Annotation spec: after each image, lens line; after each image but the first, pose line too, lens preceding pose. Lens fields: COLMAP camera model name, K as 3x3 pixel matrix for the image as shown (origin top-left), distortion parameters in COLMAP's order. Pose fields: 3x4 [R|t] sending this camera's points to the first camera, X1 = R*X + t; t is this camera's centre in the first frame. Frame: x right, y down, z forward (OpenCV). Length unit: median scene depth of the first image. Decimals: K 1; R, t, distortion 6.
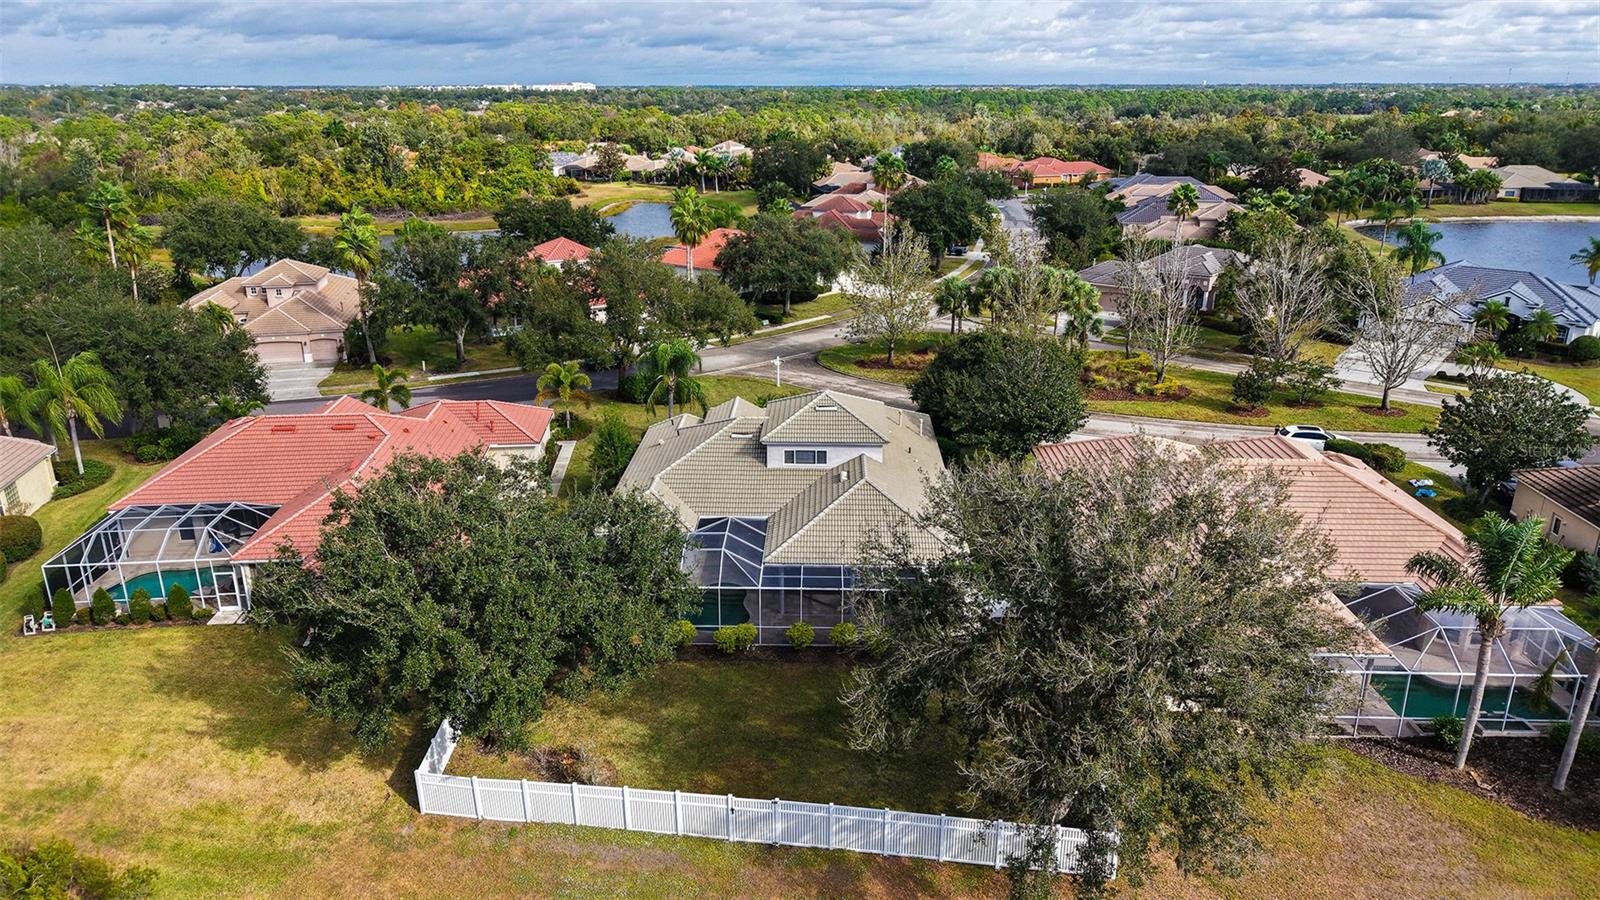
lens RADIAL K [[1065.2, 0, 800.7], [0, 1065.2, 450.3], [0, 0, 1]] dist [0.006558, -0.002295]
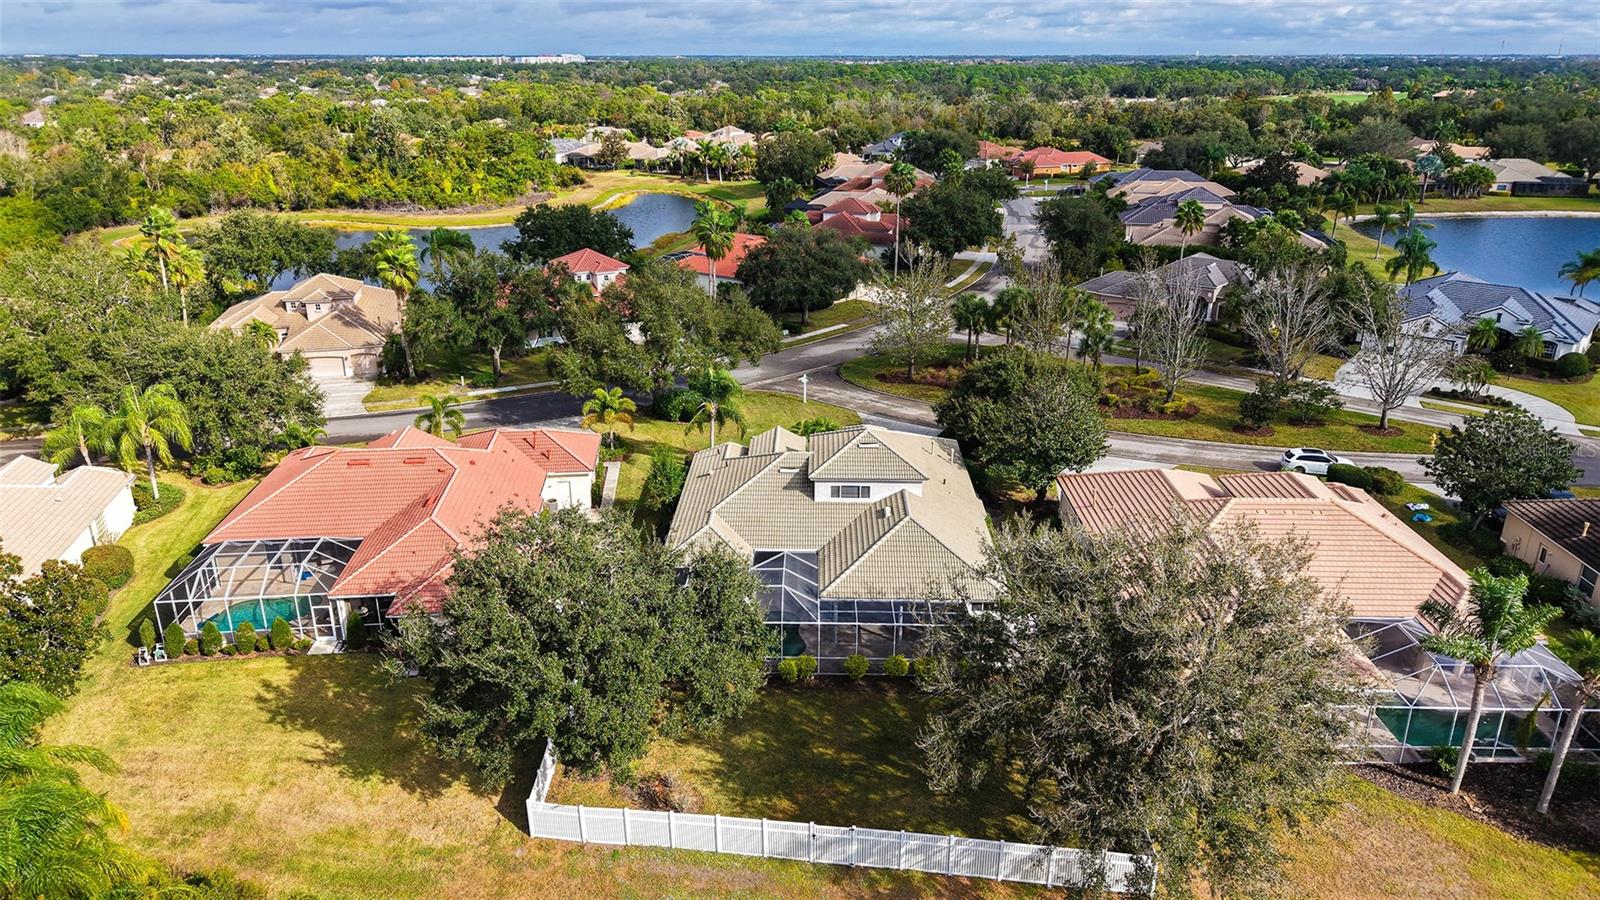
lens RADIAL K [[1065.2, 0, 800.7], [0, 1065.2, 450.3], [0, 0, 1]] dist [0.006558, -0.002295]
pose [[0.999961, -0.001543, 0.008718, -0.044479], [0.001324, 0.999687, 0.024978, -0.050436], [-0.008754, -0.024966, 0.999650, -0.060329]]
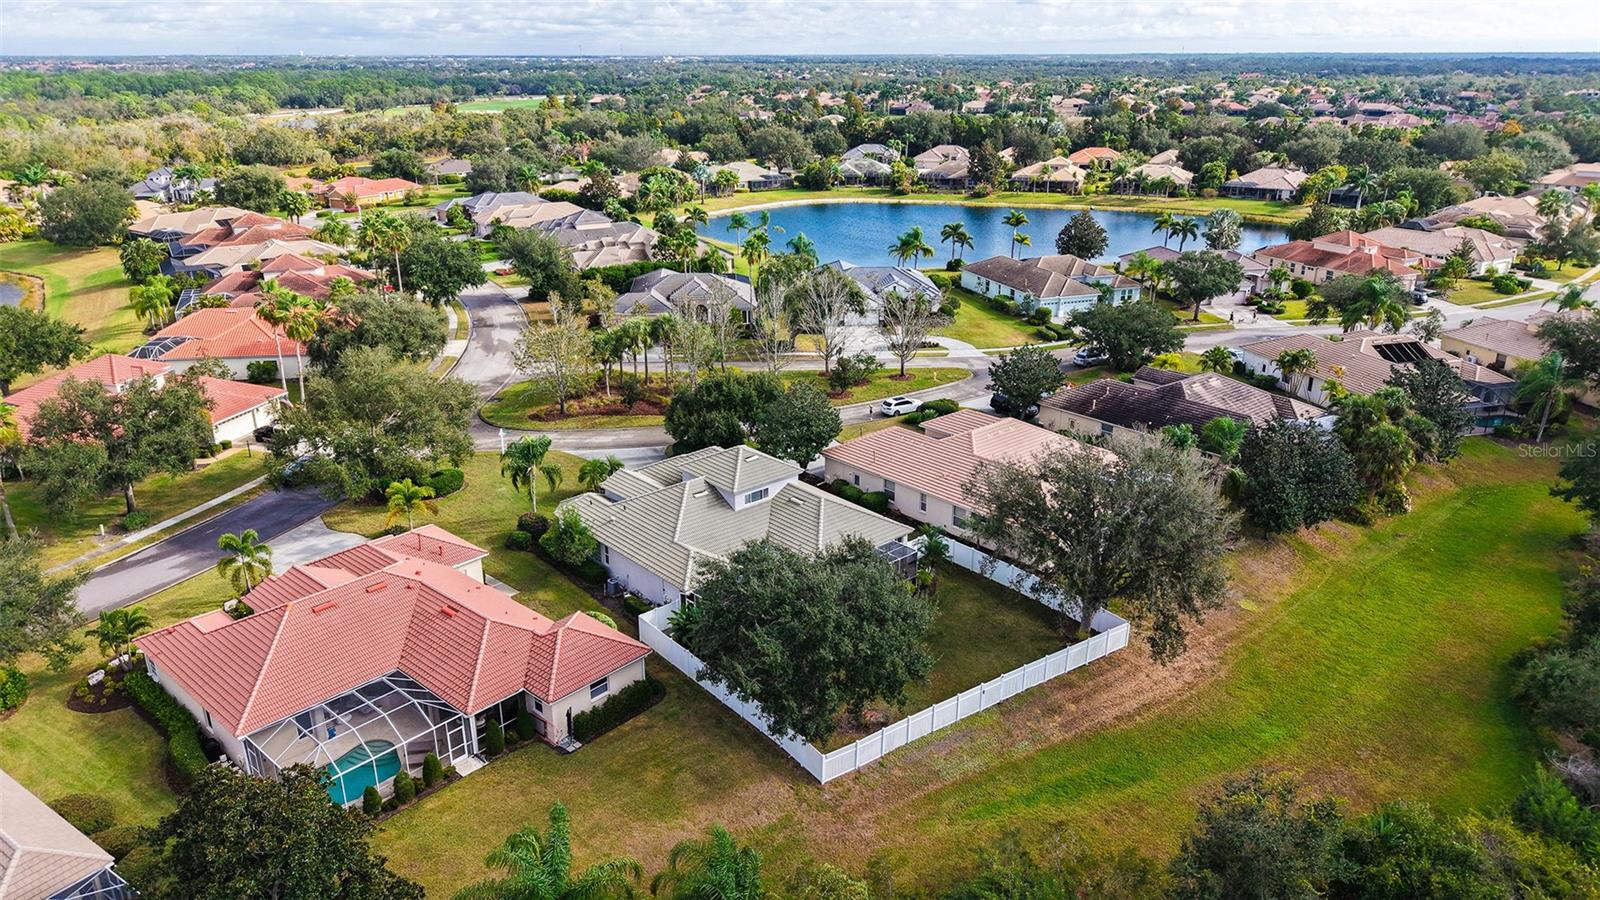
lens RADIAL K [[1065.2, 0, 800.7], [0, 1065.2, 450.3], [0, 0, 1]] dist [0.006558, -0.002295]
pose [[0.726723, -0.235854, 0.645172, -0.665536], [0.220516, 0.969599, 0.106065, -0.148707], [-0.650574, 0.065191, 0.756639, -0.071629]]
